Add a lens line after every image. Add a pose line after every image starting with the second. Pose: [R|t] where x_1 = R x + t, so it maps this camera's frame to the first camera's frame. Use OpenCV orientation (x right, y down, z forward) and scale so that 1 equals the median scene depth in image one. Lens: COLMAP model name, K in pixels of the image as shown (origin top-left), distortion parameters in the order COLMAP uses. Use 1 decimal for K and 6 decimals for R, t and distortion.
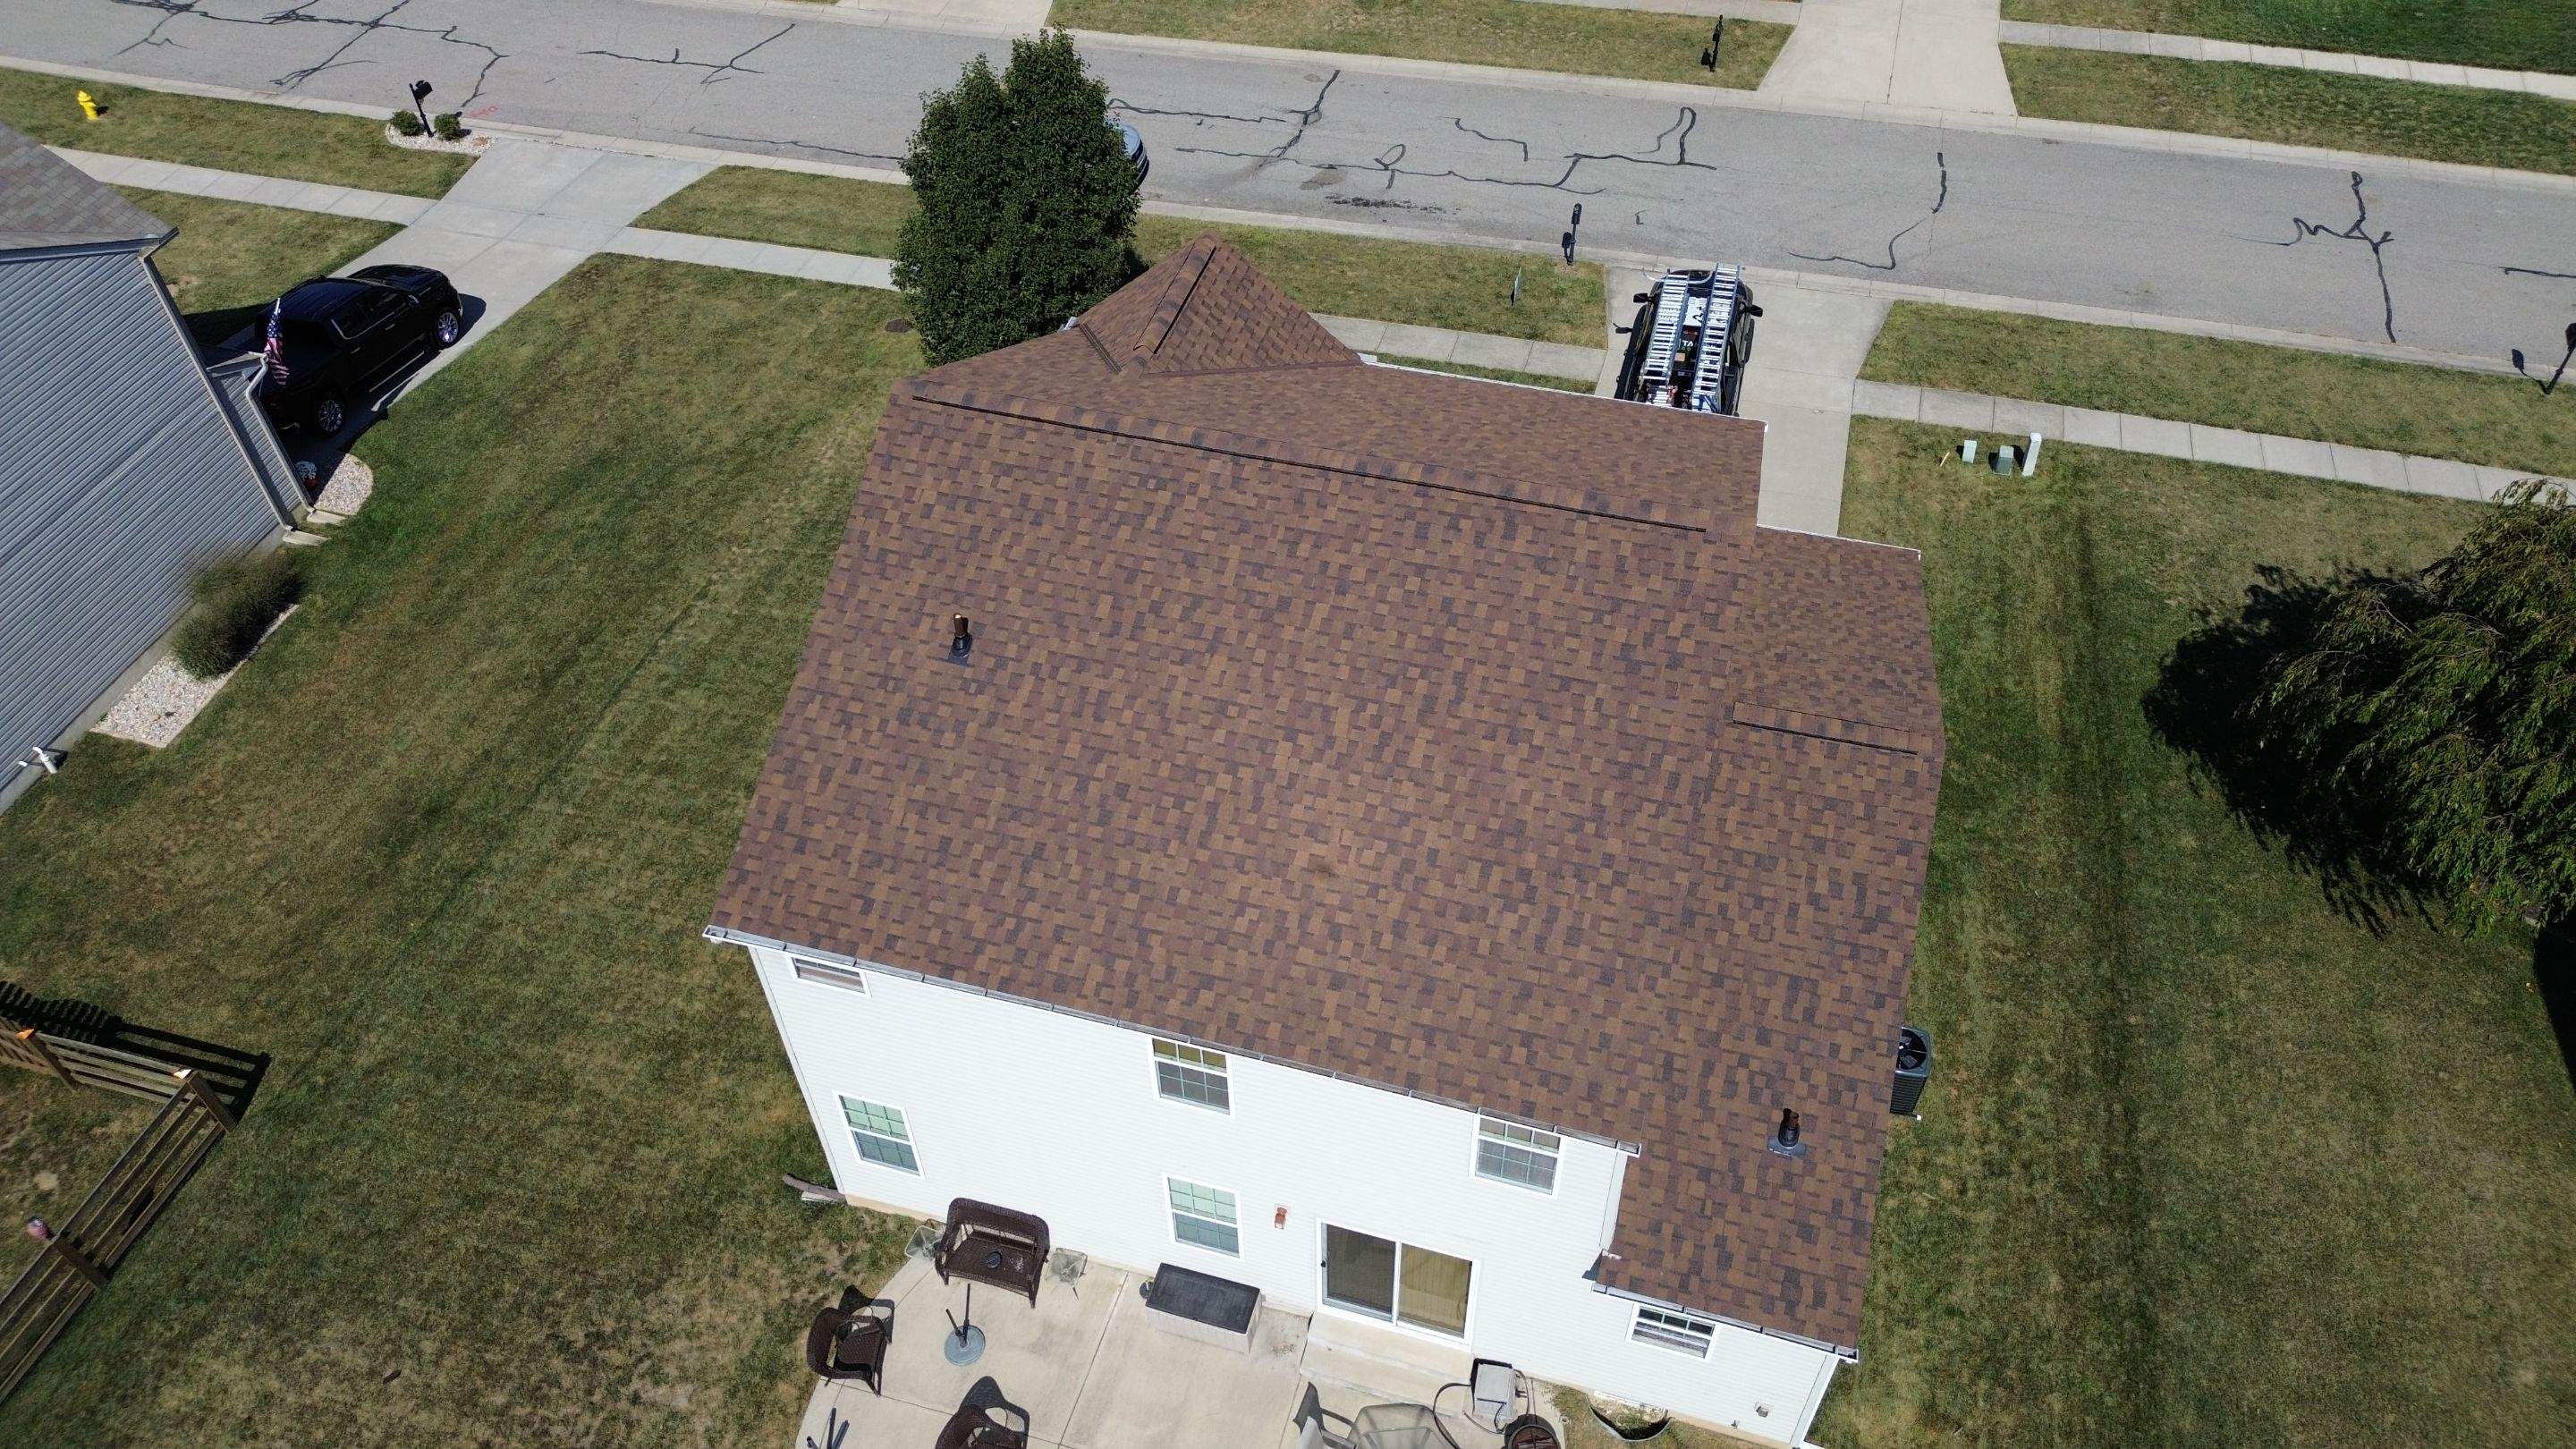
lens RADIAL K [[1810.2, 0, 1298.1], [0, 1810.2, 718.0], [0, 0, 1]] dist [0.067660, -0.068912]
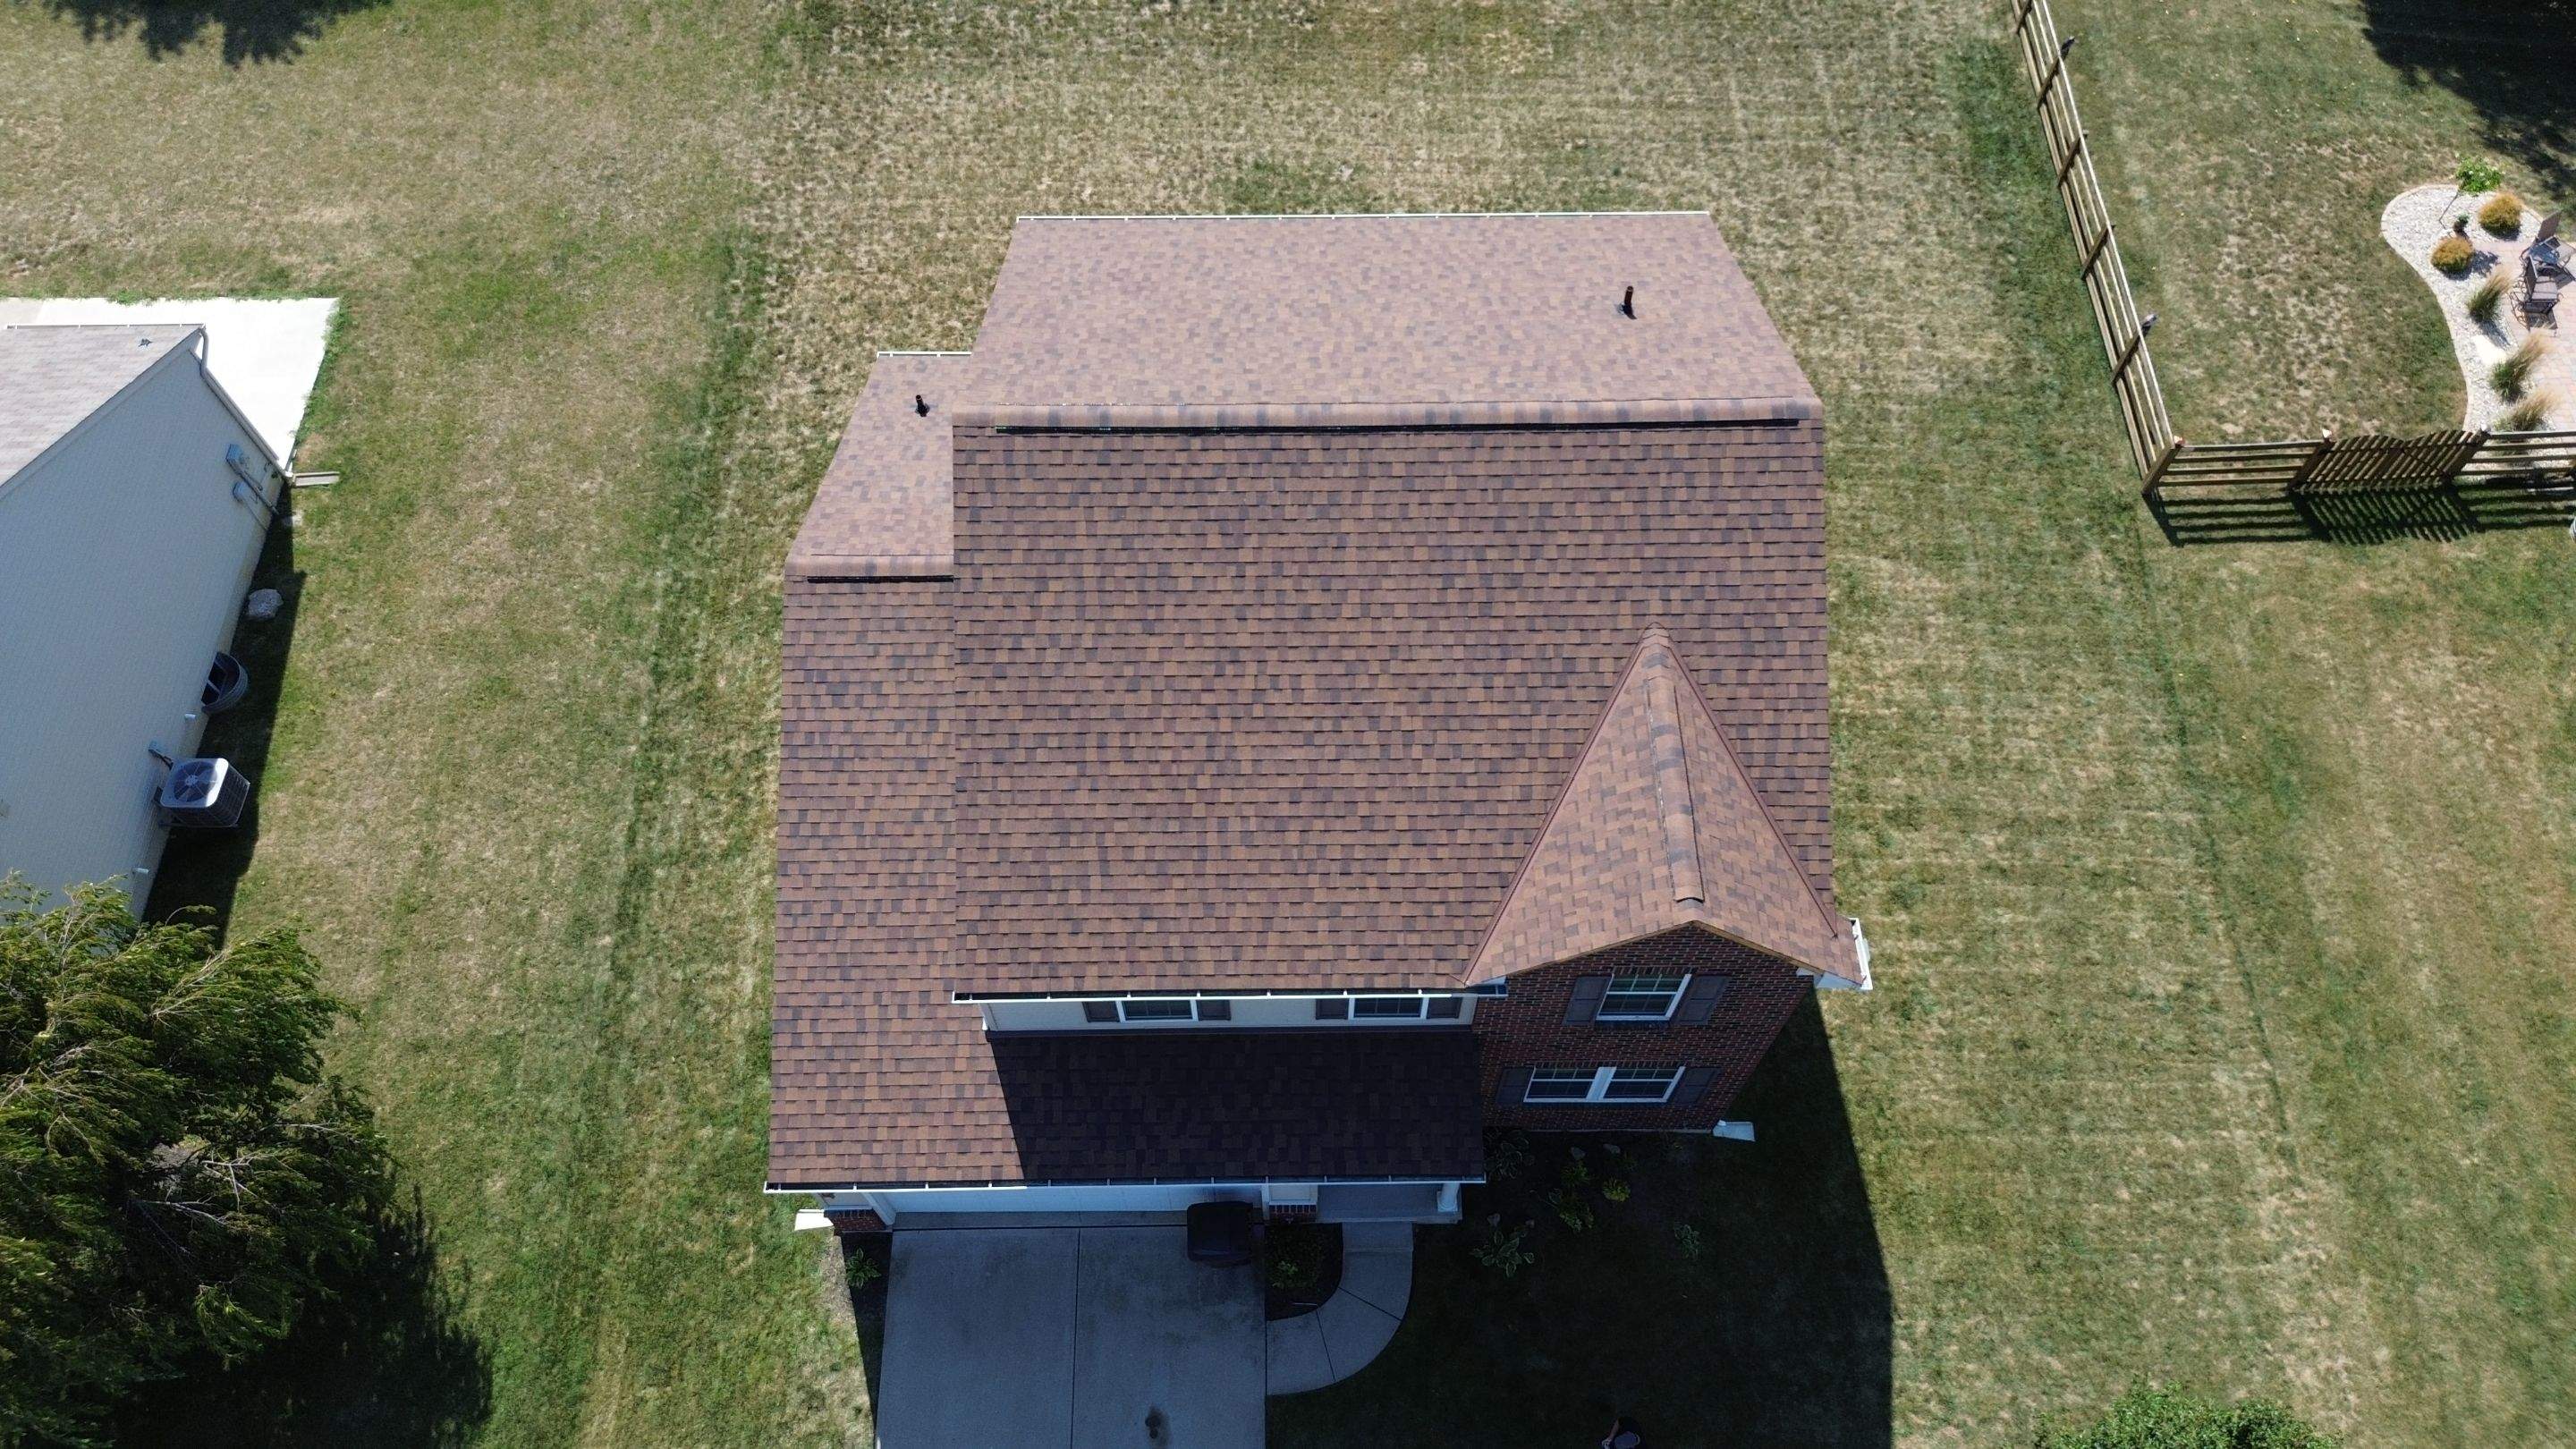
lens RADIAL K [[1810.2, 0, 1297.7], [0, 1810.2, 724.6], [0, 0, 1]] dist [0.067660, -0.068912]
pose [[-0.957975, 0.256362, -0.128697, 0.155755], [-0.196577, -0.259972, 0.945395, -0.784452], [0.208906, 0.930963, 0.299442, 0.575442]]
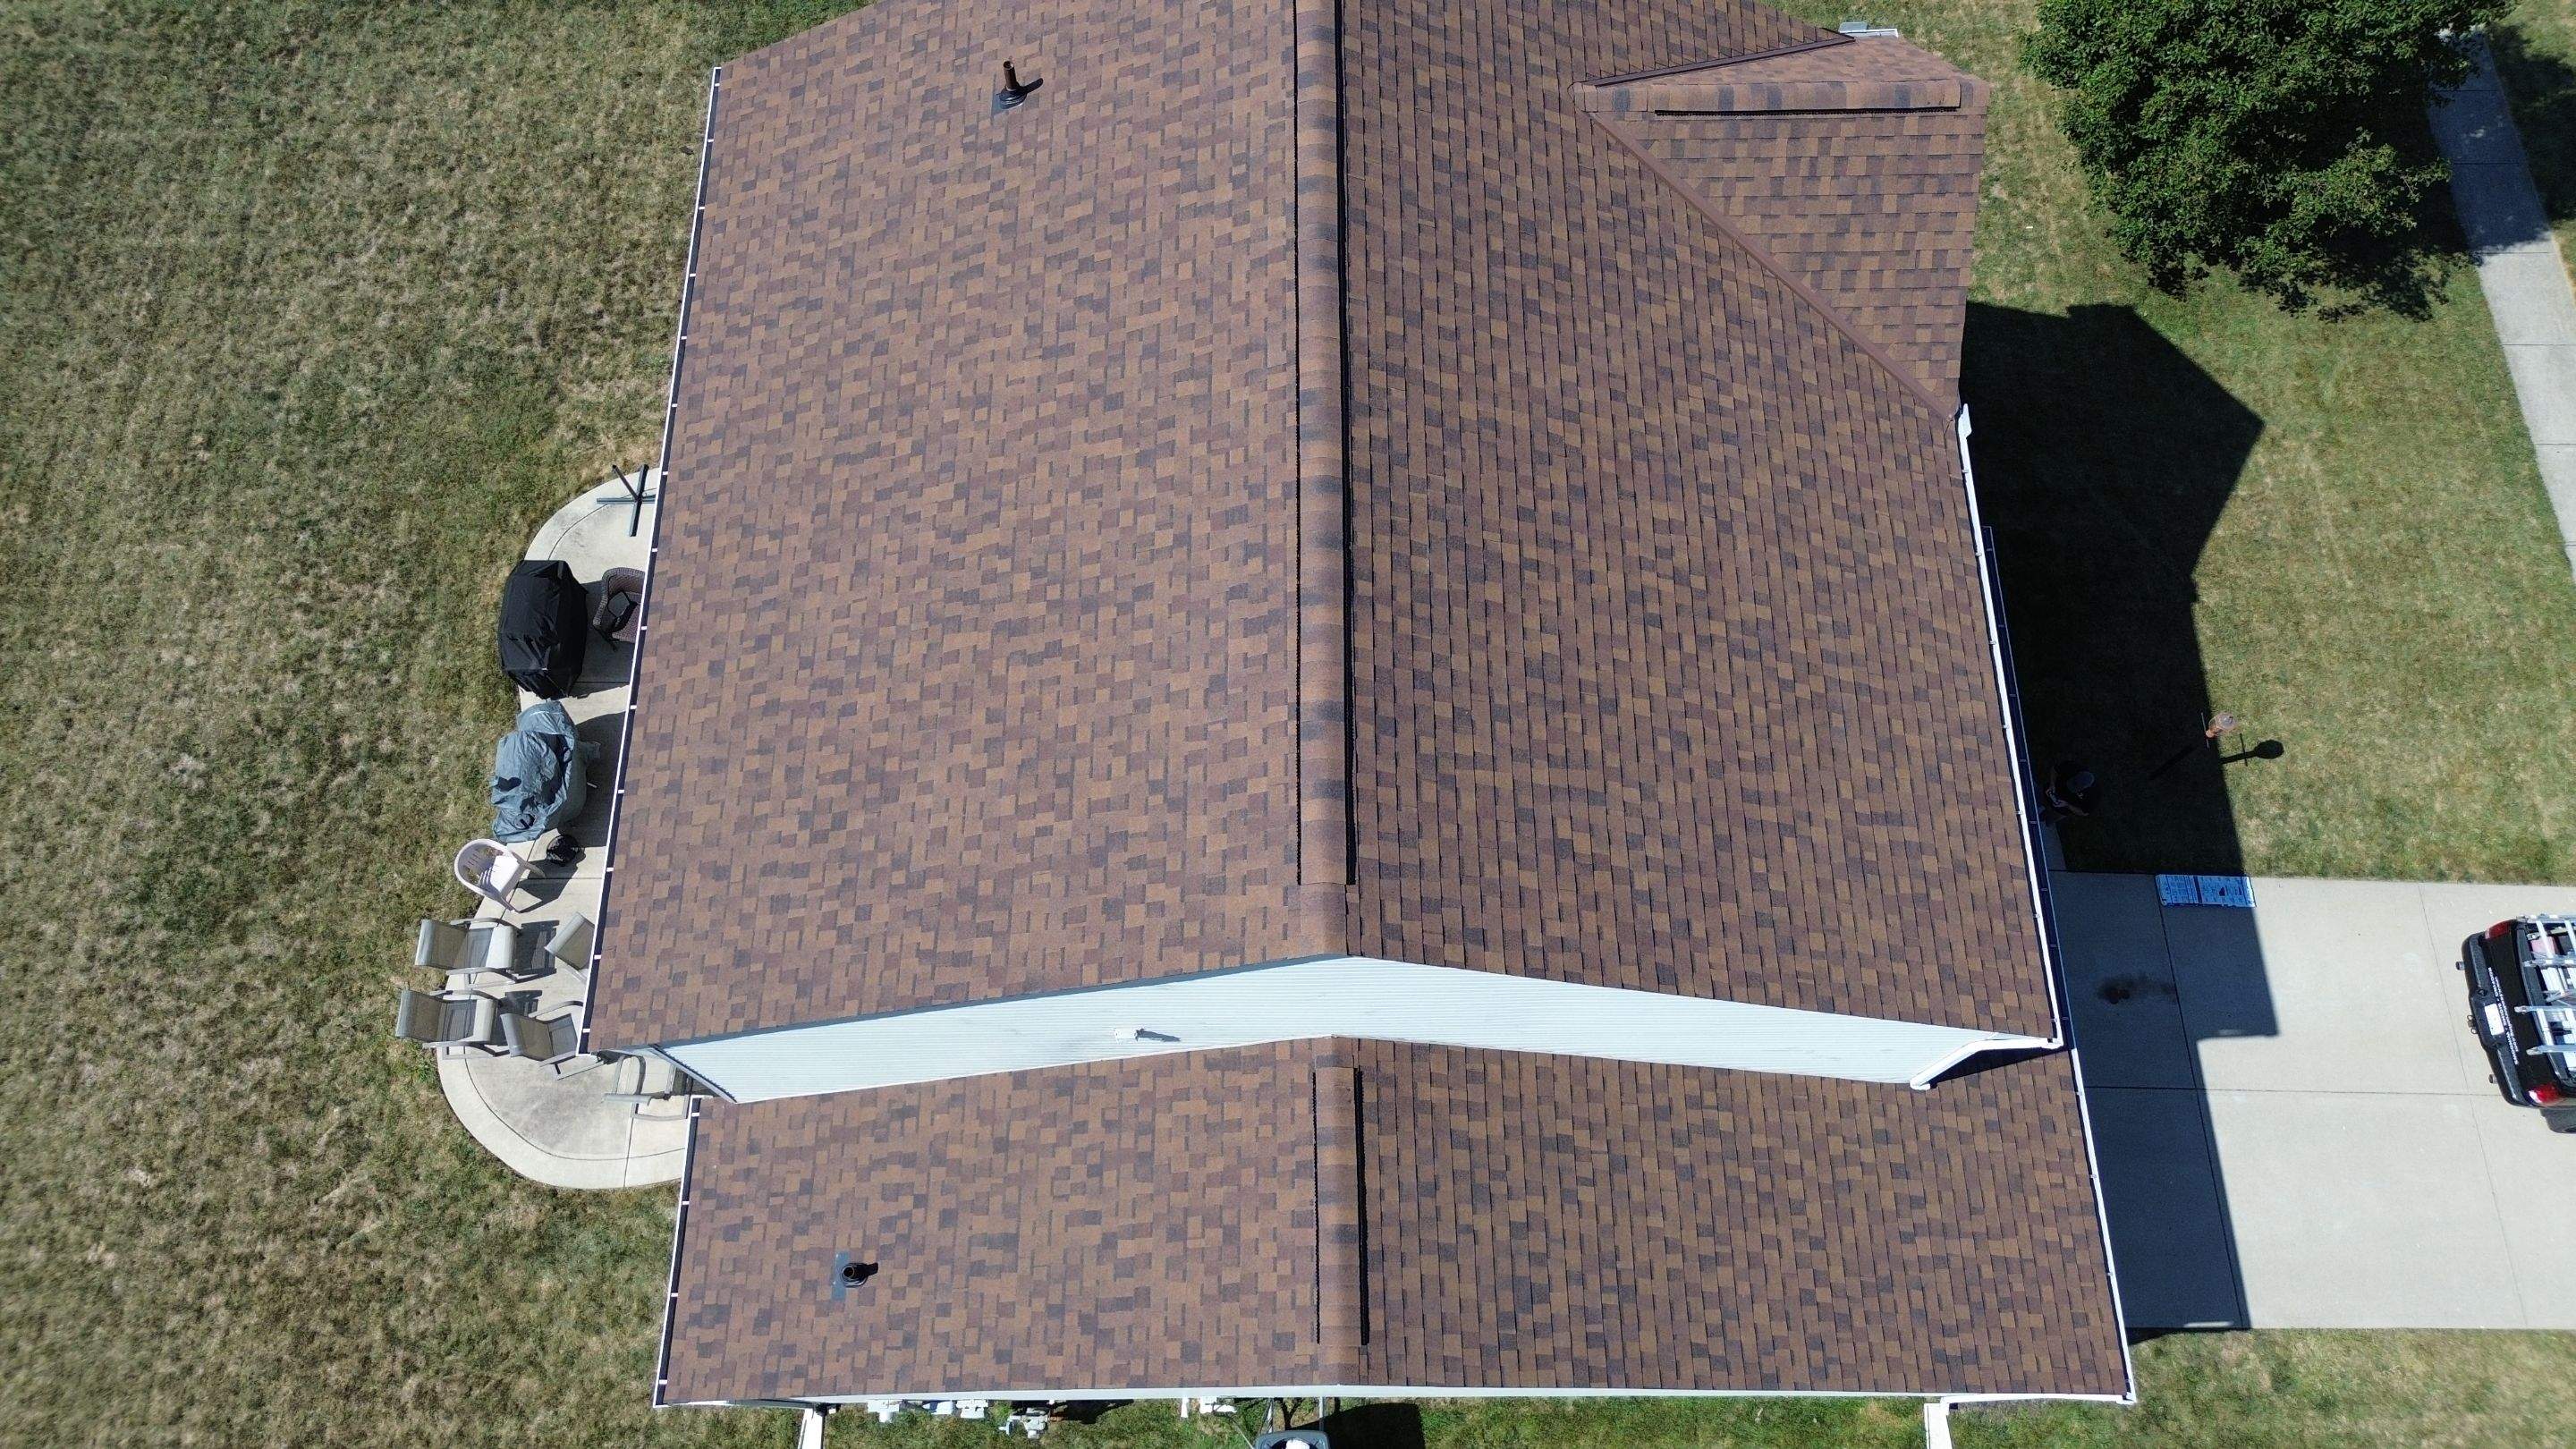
lens RADIAL K [[1810.2, 0, 1300.2], [0, 1810.2, 721.5], [0, 0, 1]] dist [0.067660, -0.068912]
pose [[0.281839, 0.897427, -0.339400, 0.250615], [-0.691416, 0.435225, 0.576648, -0.319092], [0.665215, 0.072144, 0.743158, 0.339307]]
